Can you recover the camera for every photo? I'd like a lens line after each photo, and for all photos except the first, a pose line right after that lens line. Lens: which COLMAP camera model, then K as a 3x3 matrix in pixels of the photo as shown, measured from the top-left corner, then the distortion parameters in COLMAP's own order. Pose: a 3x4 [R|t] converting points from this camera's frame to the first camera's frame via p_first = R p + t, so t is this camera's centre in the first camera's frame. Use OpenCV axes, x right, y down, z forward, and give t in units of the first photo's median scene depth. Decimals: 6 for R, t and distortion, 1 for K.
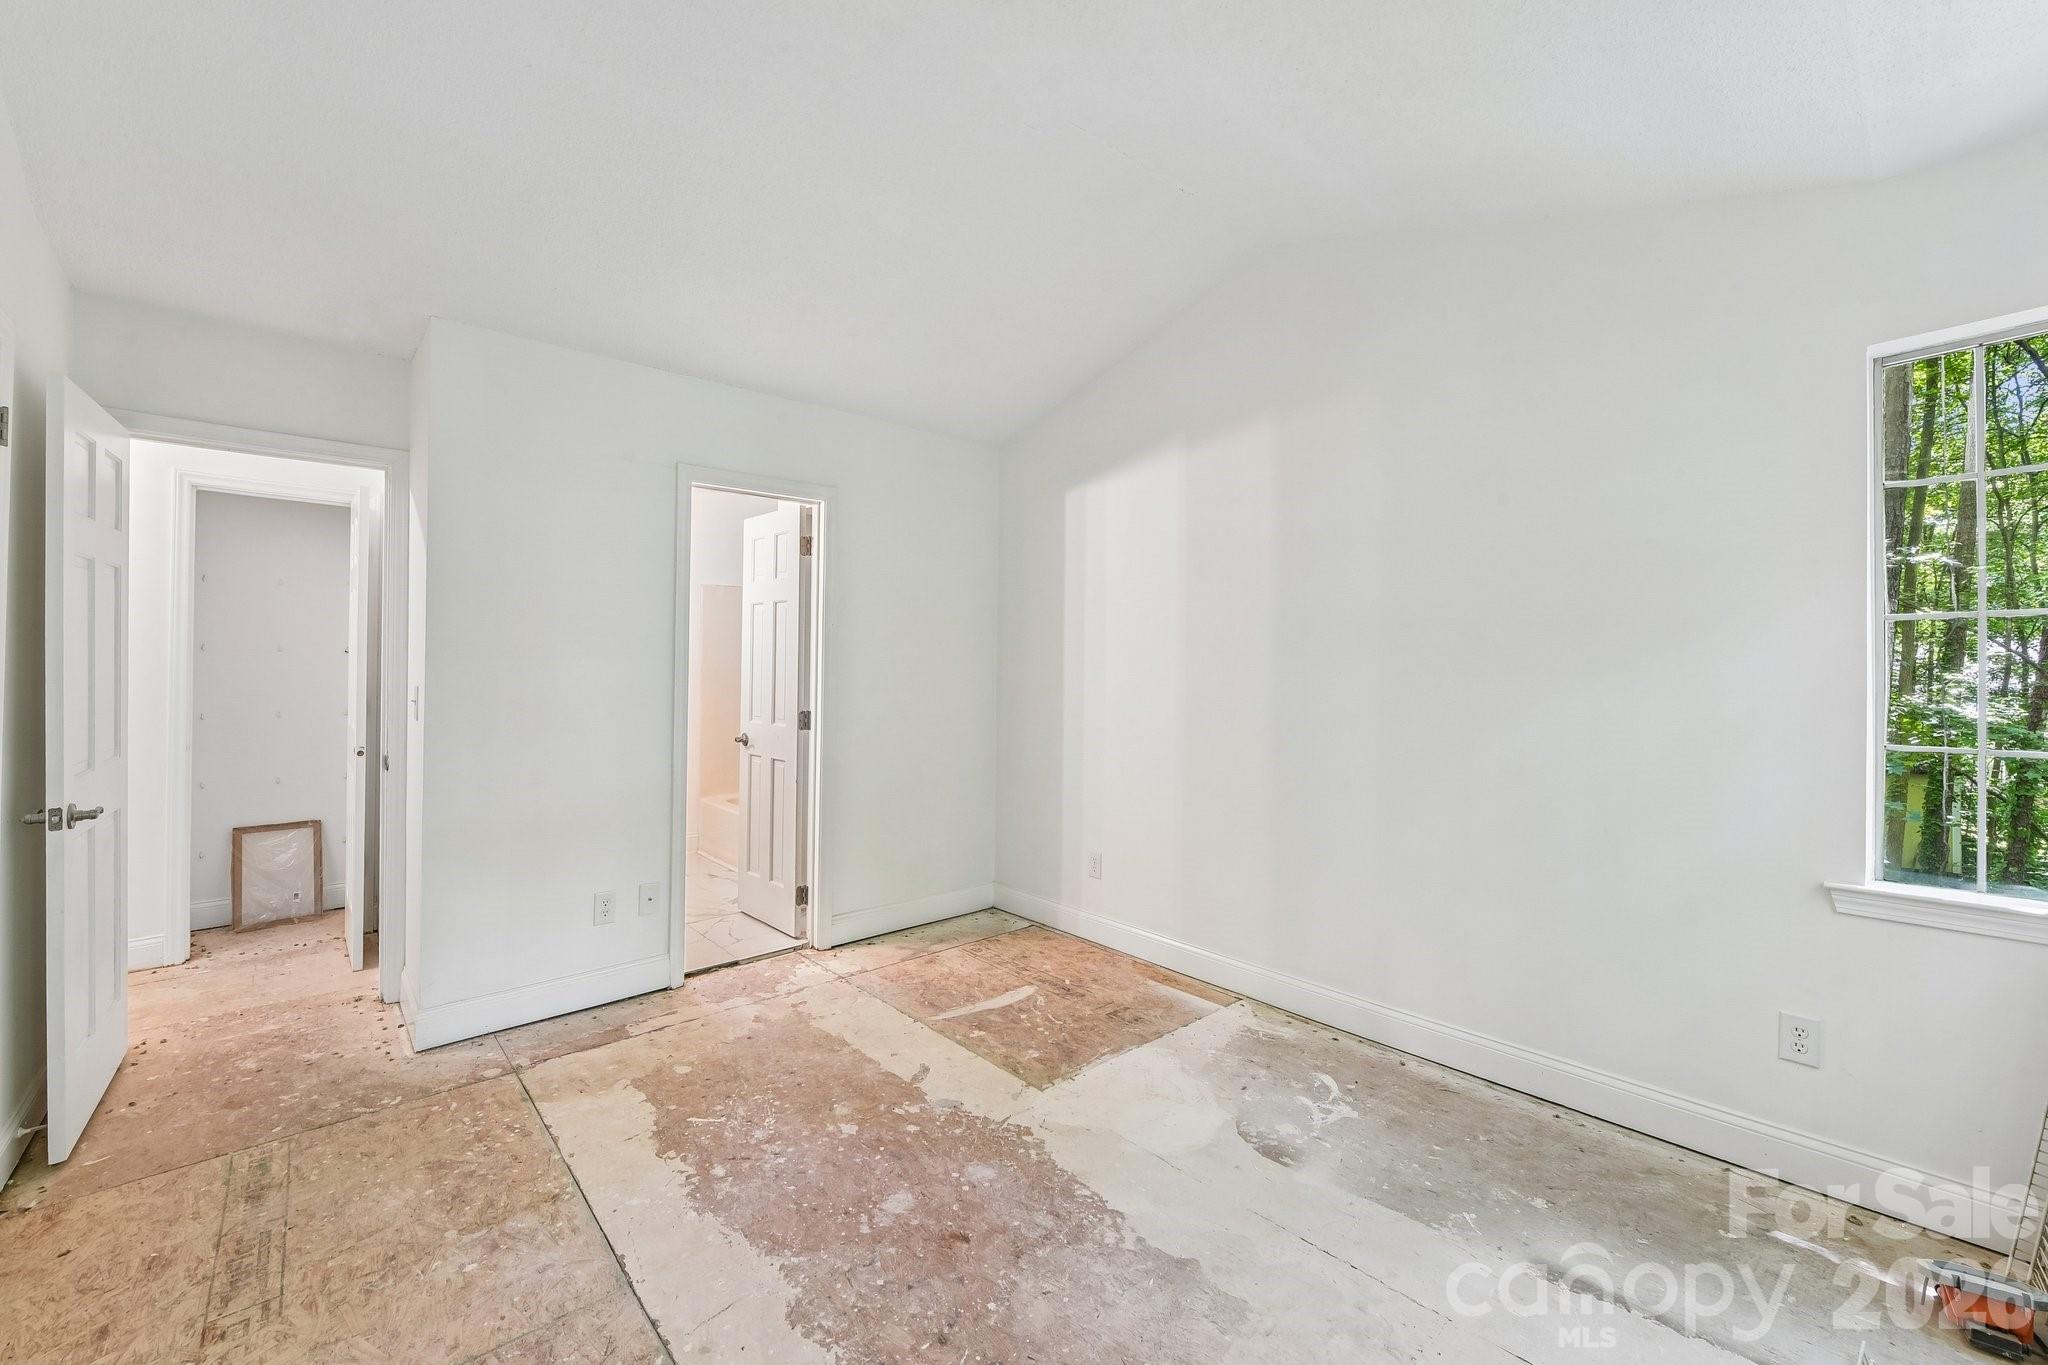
lens RADIAL K [[843.0, 0, 1024.0], [0, 843.0, 682.5], [0, 0, 1]] dist [-0.012492, -0.000177]
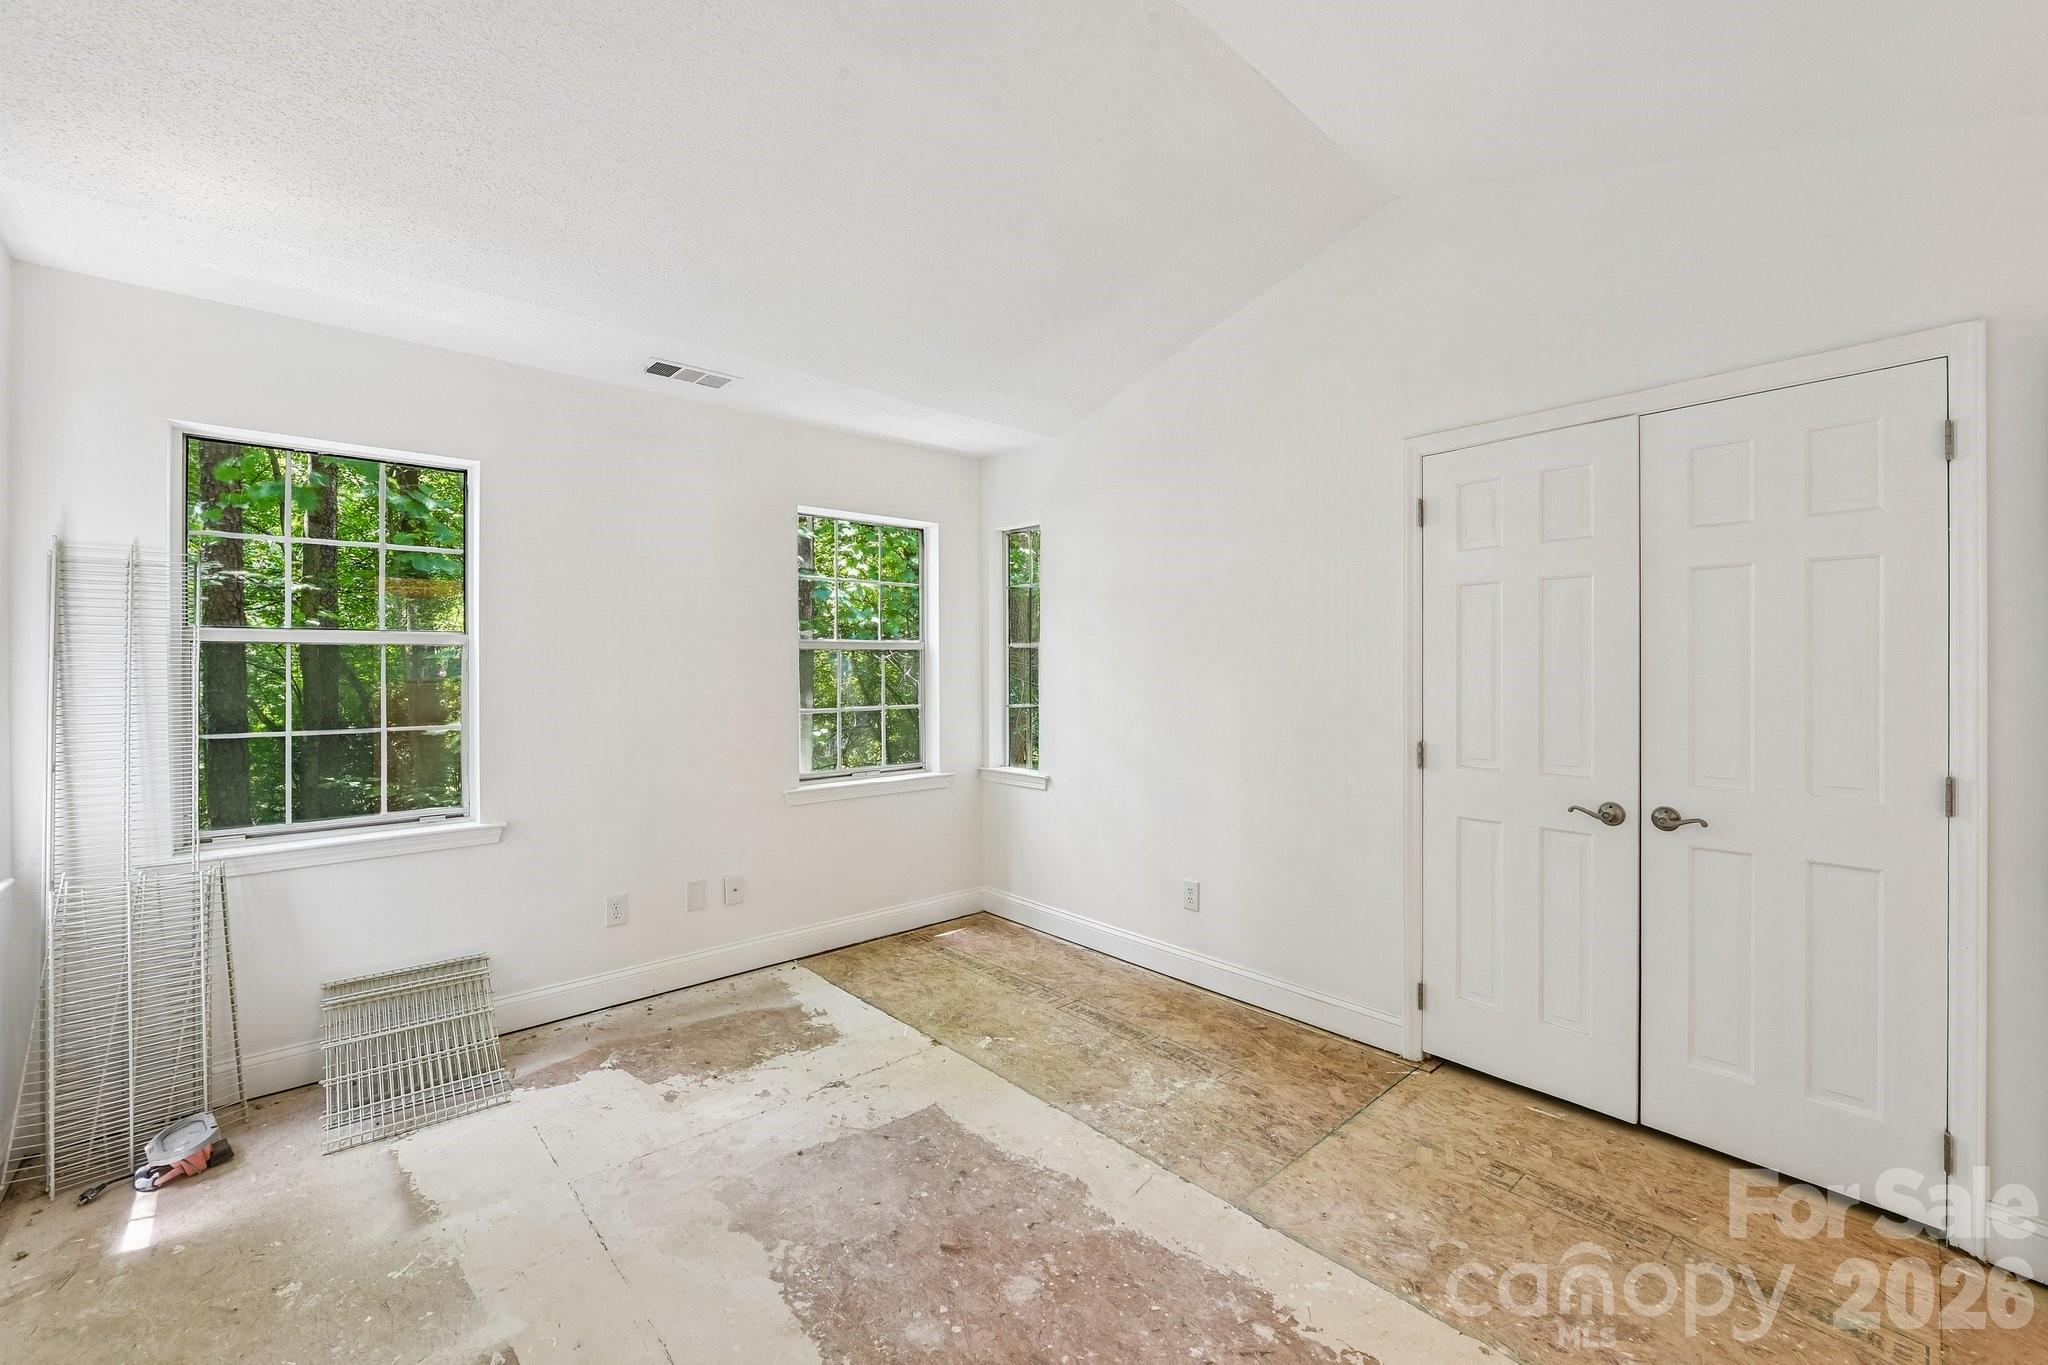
lens RADIAL K [[834.4, 0, 1021.3], [0, 834.4, 675.2], [0, 0, 1]] dist [0.001064, -0.000342]
pose [[-0.999935, -0.001830, -0.011257, -0.115080], [-0.002071, 0.999768, 0.021451, -0.031010], [0.011215, 0.021473, -0.999707, 1.535366]]
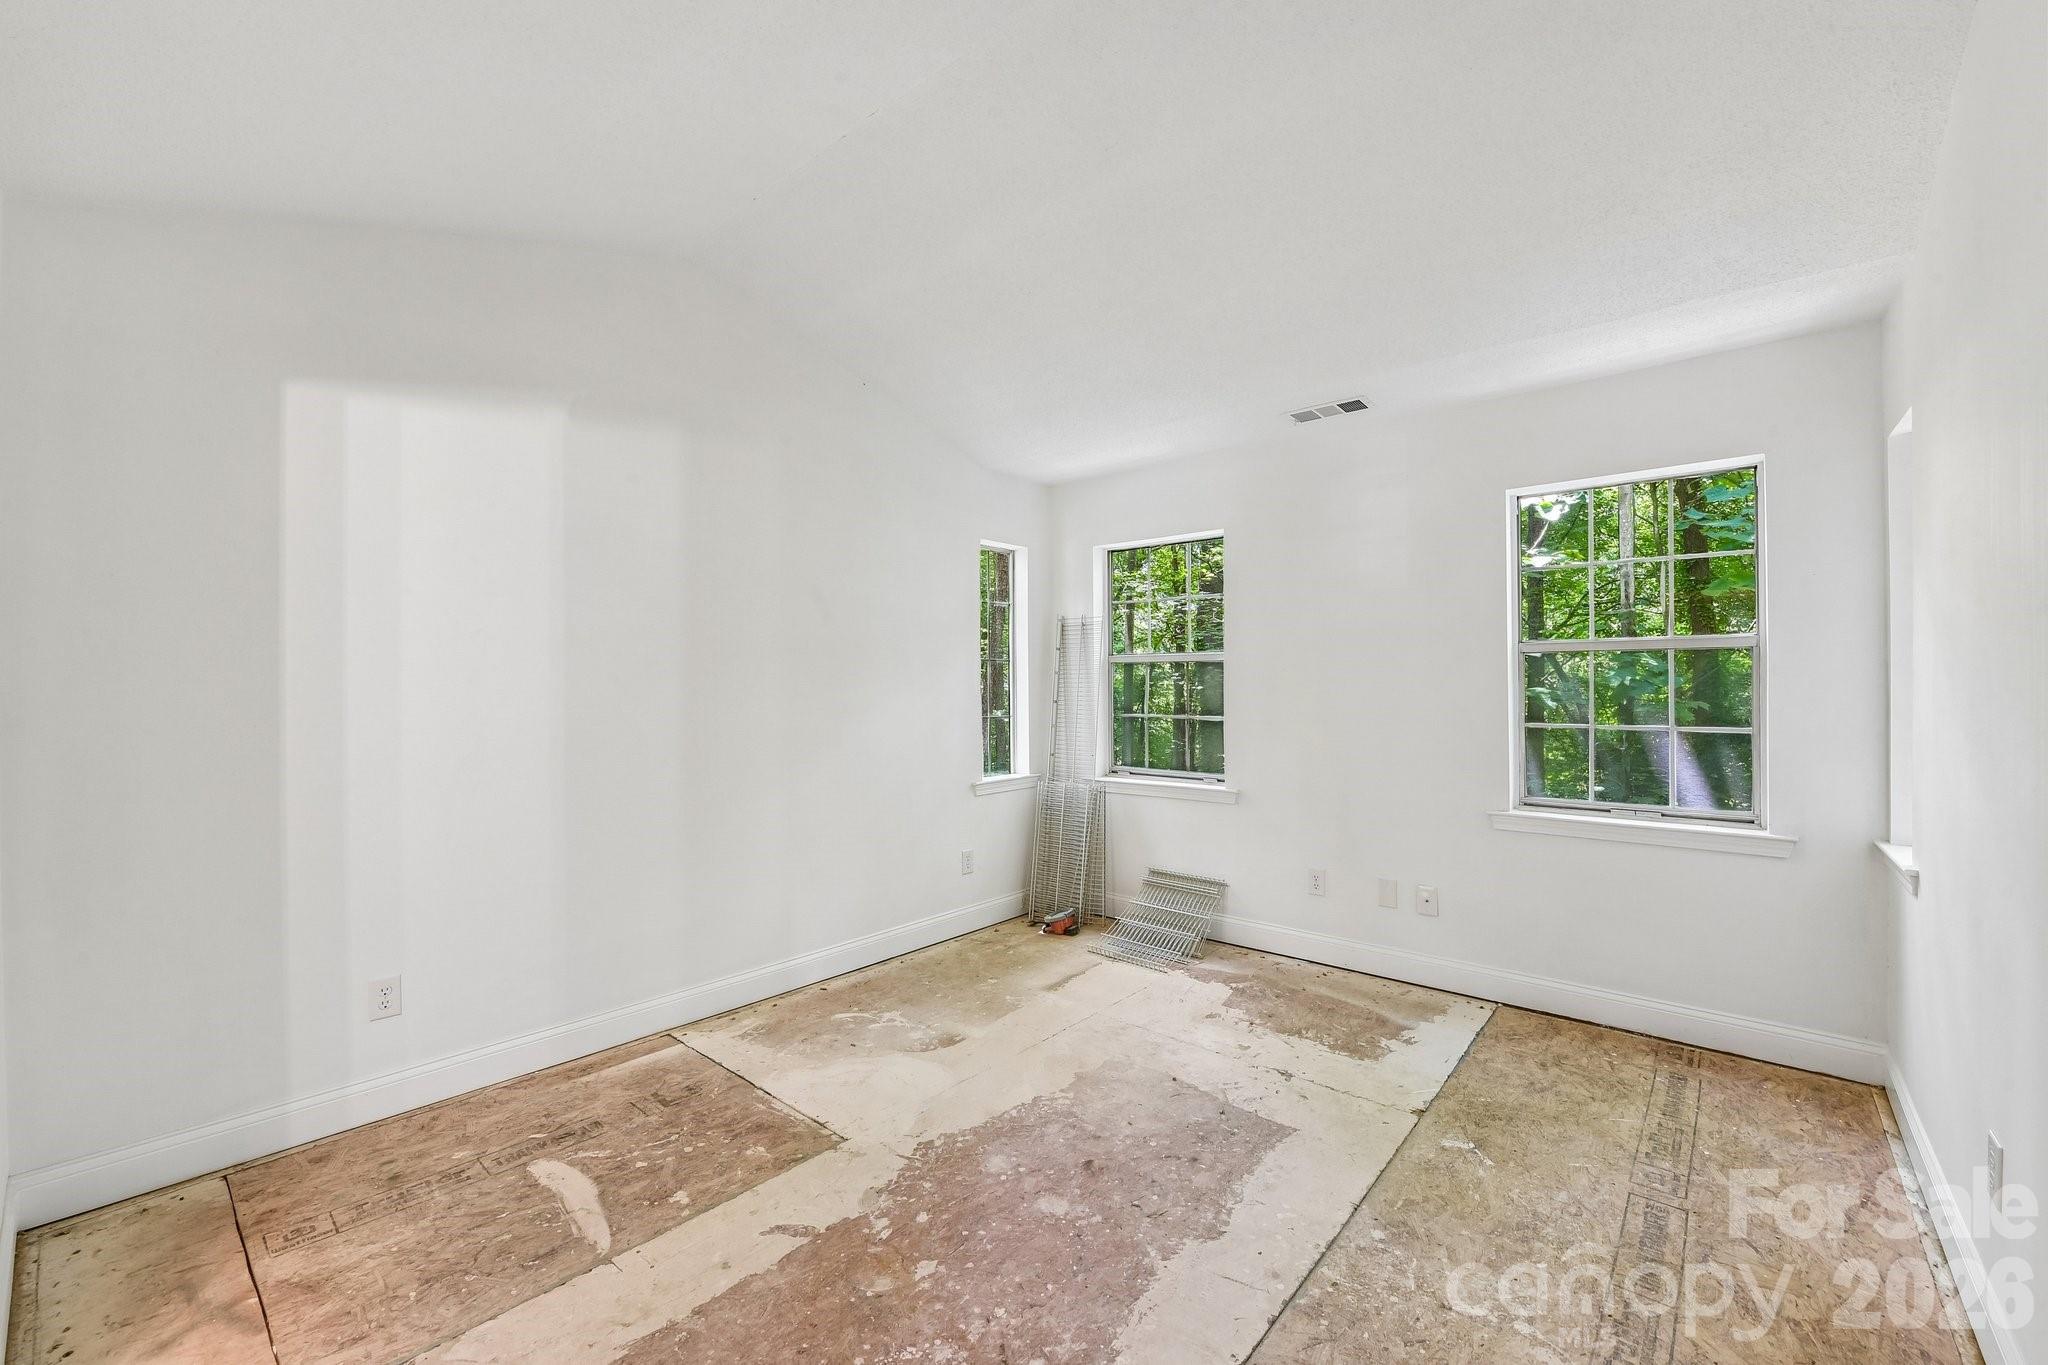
lens RADIAL K [[834.4, 0, 1021.3], [0, 834.4, 675.2], [0, 0, 1]] dist [0.001064, -0.000342]
pose [[-0.135918, 0.002628, 0.990717, -0.959999], [0.017478, 0.999847, -0.000254, -0.024712], [-0.990566, 0.017281, -0.135943, 0.965668]]
